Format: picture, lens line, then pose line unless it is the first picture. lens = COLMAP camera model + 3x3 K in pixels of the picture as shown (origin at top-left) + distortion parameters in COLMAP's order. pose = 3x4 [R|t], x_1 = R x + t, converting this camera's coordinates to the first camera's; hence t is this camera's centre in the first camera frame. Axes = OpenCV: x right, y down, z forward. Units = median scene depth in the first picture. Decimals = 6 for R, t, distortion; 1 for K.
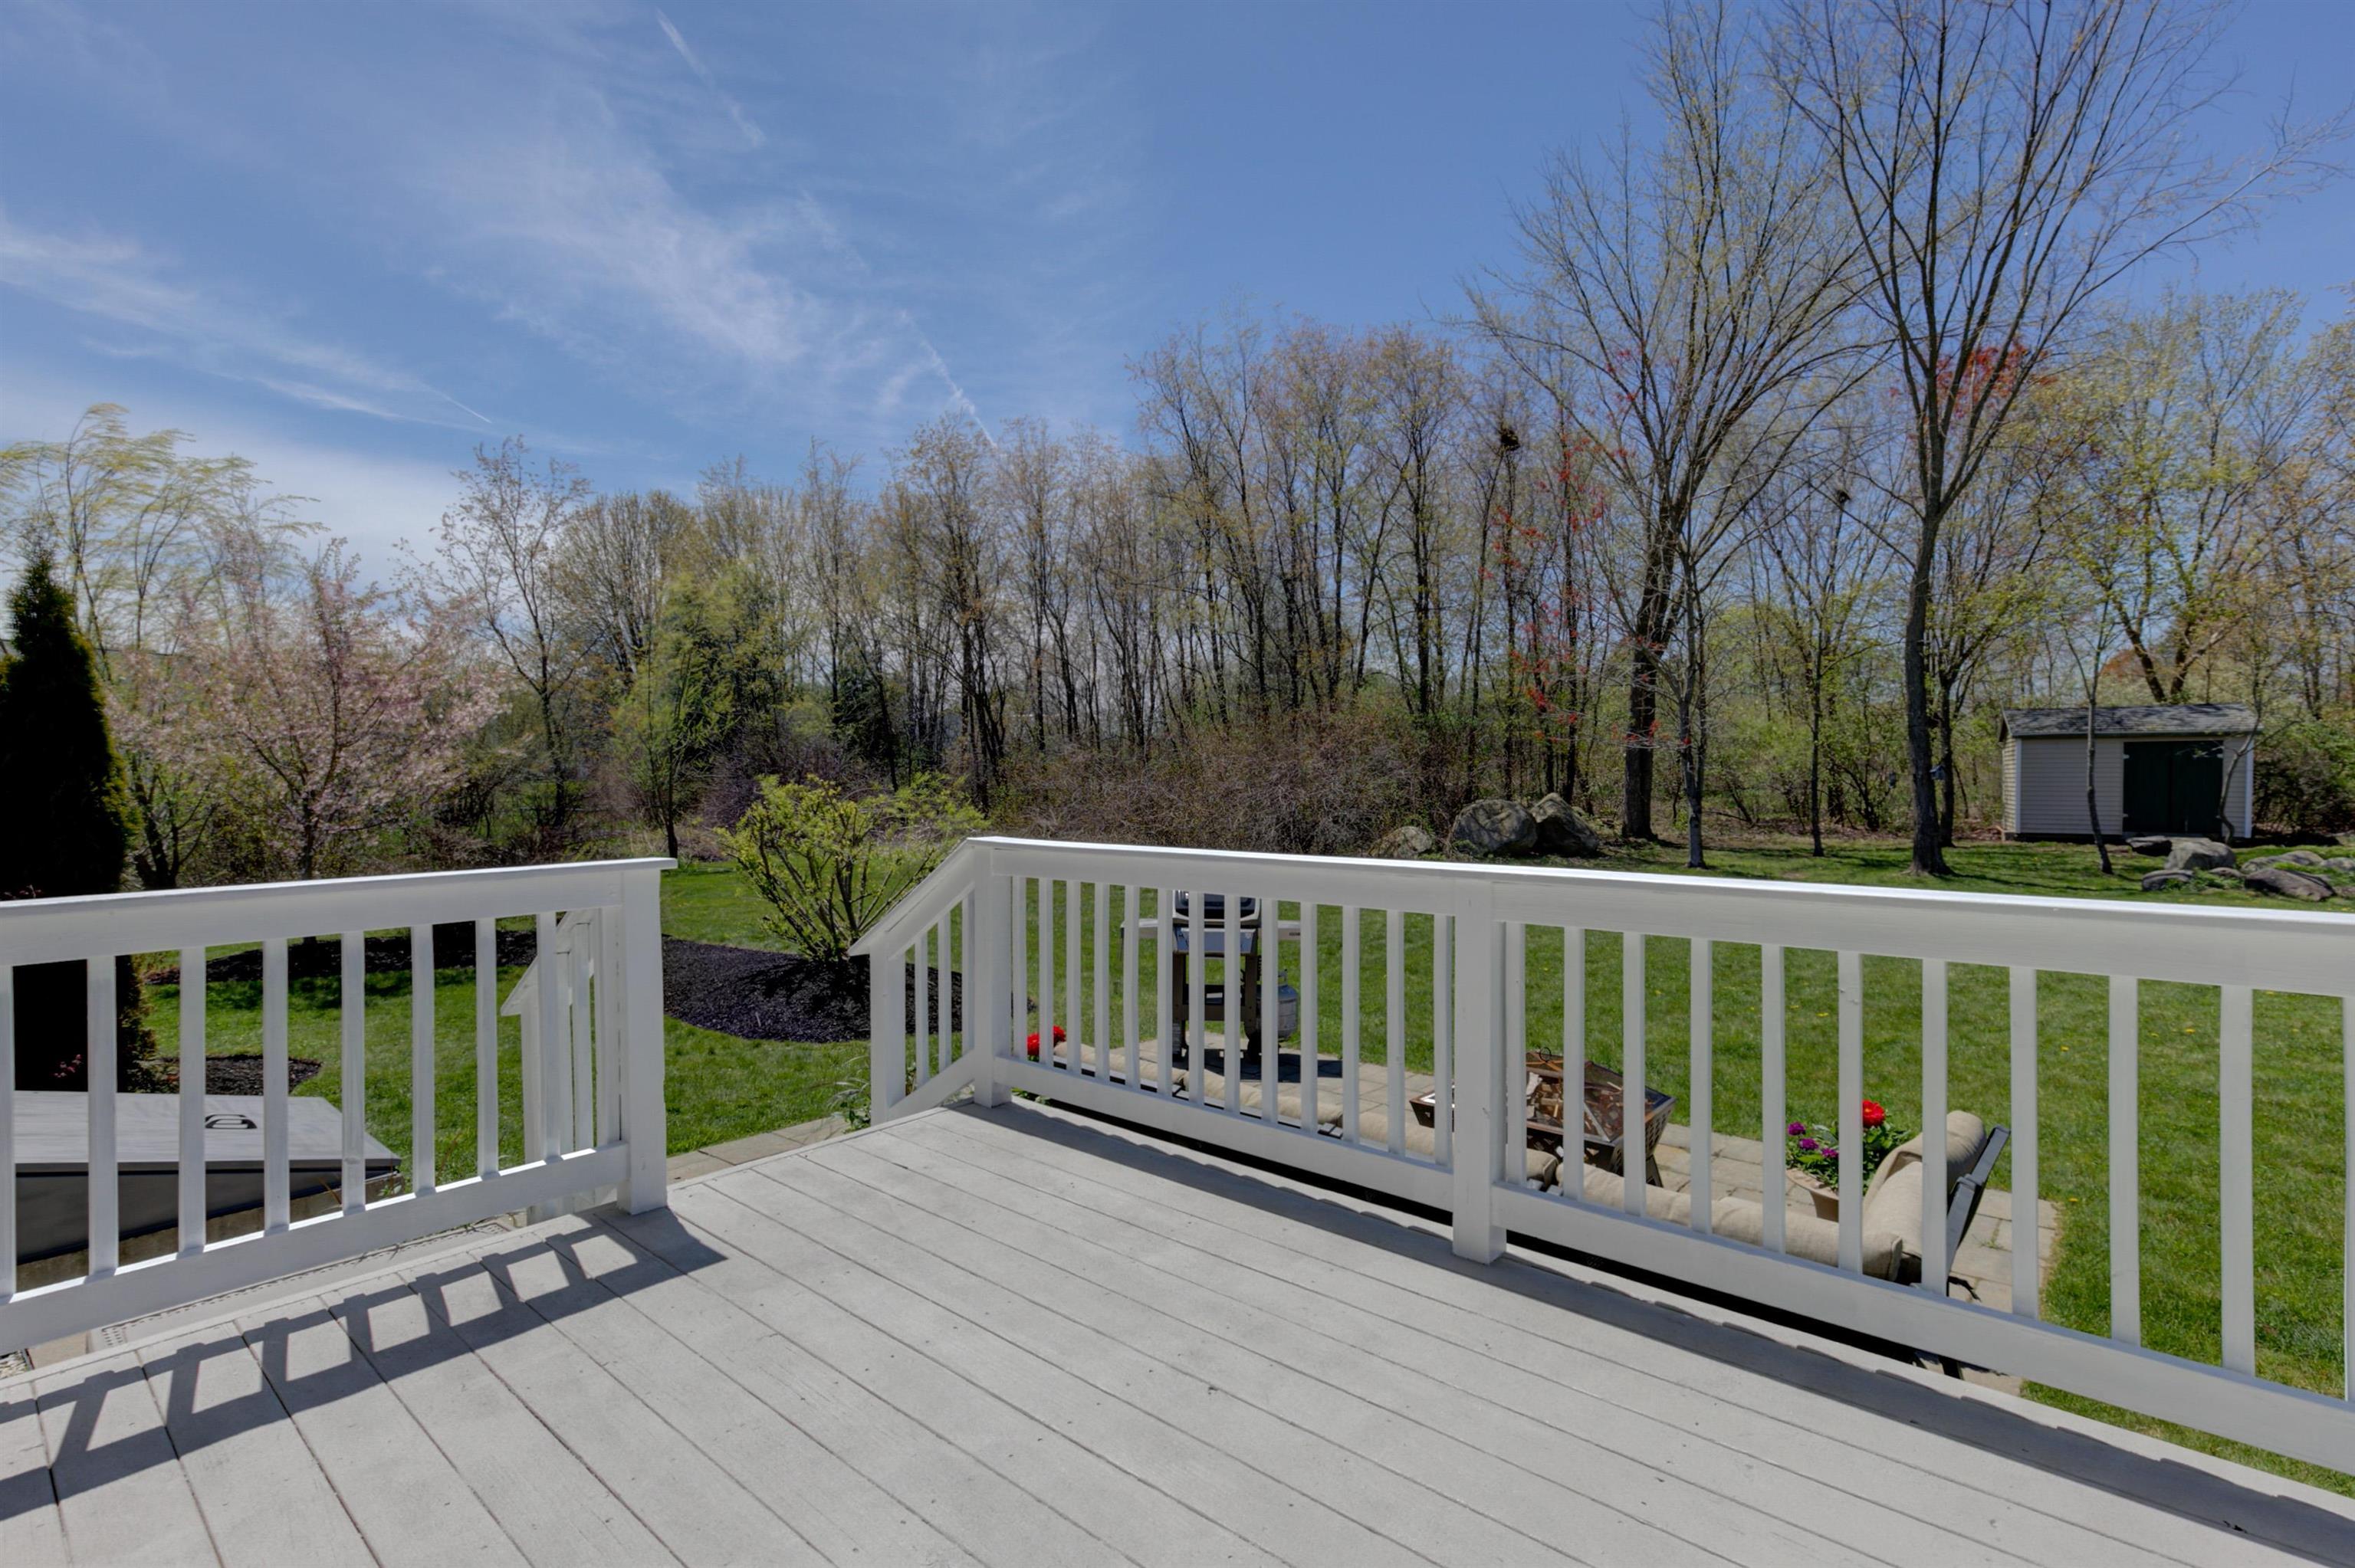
lens RADIAL K [[1106.9, 0, 1195.2], [0, 1106.9, 777.2], [0, 0, 1]] dist [0.016560, 0.000212]
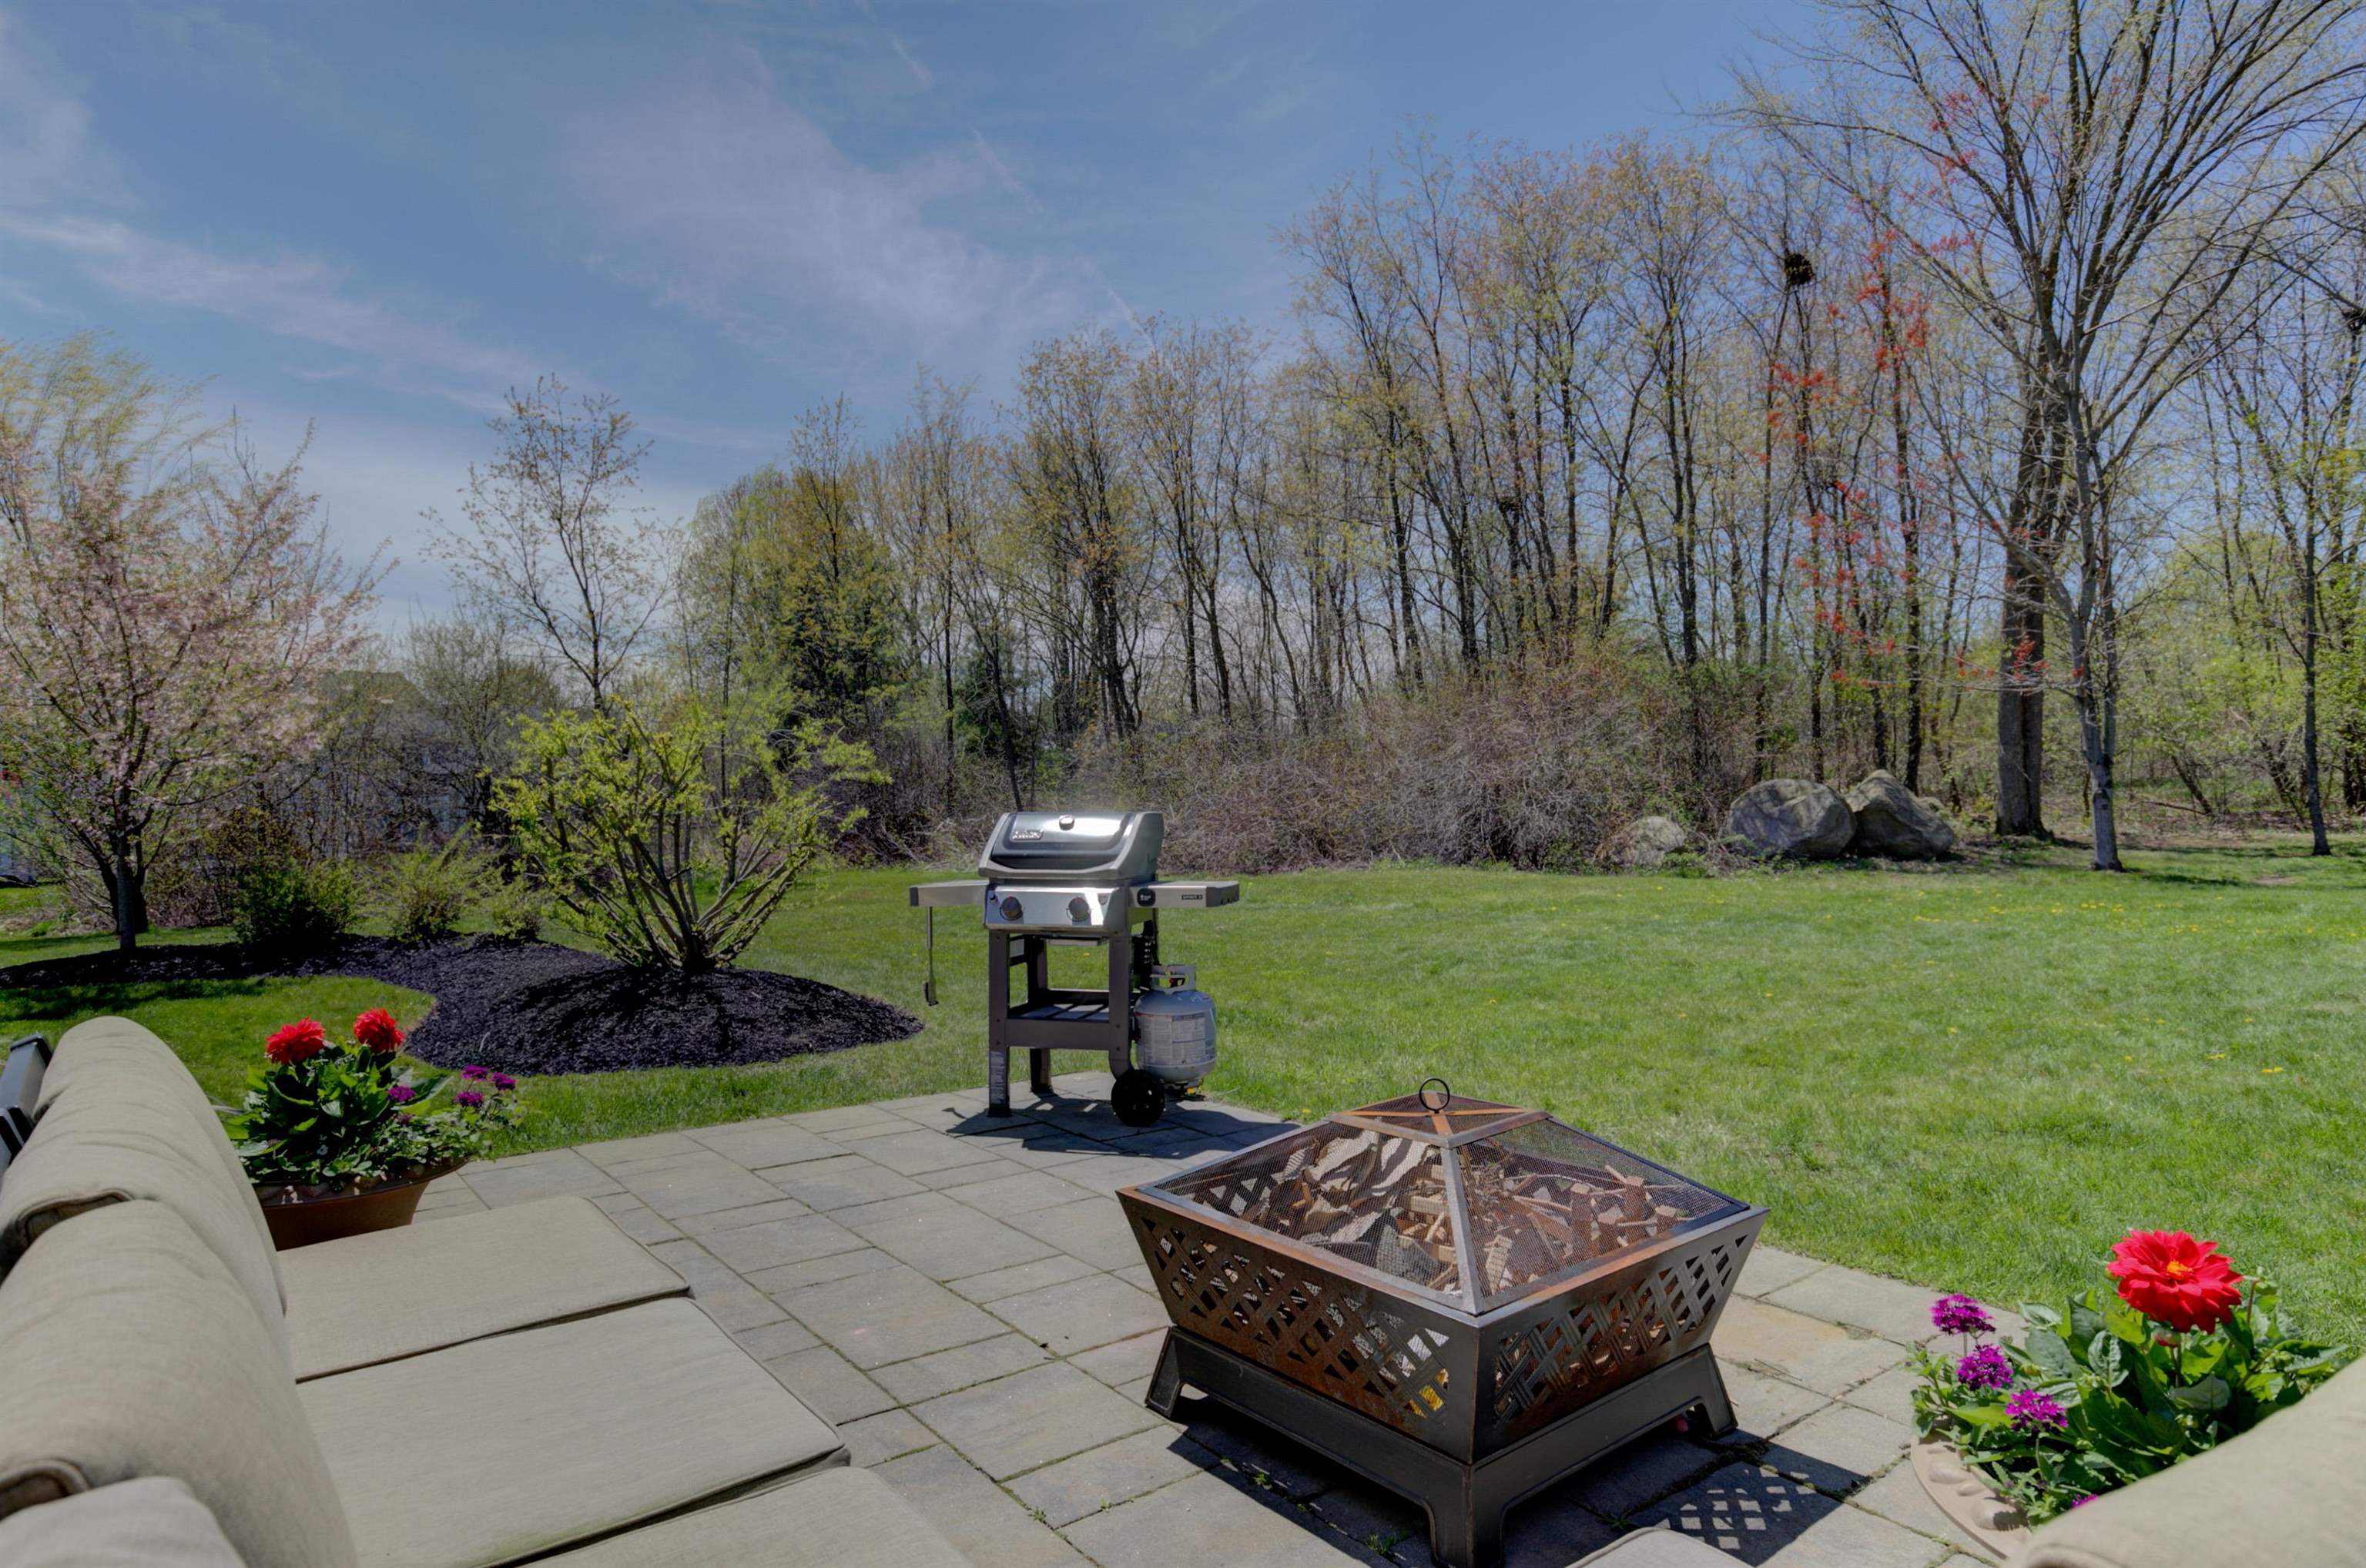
lens RADIAL K [[1324.5, 0, 1170.5], [0, 1324.5, 783.1], [0, 0, 1]] dist [0.003144, 0.000791]
pose [[0.977111, -0.018821, -0.211896, 0.059041], [0.016482, 0.999782, -0.012799, 0.024056], [0.212091, 0.009014, 0.977208, 0.084474]]
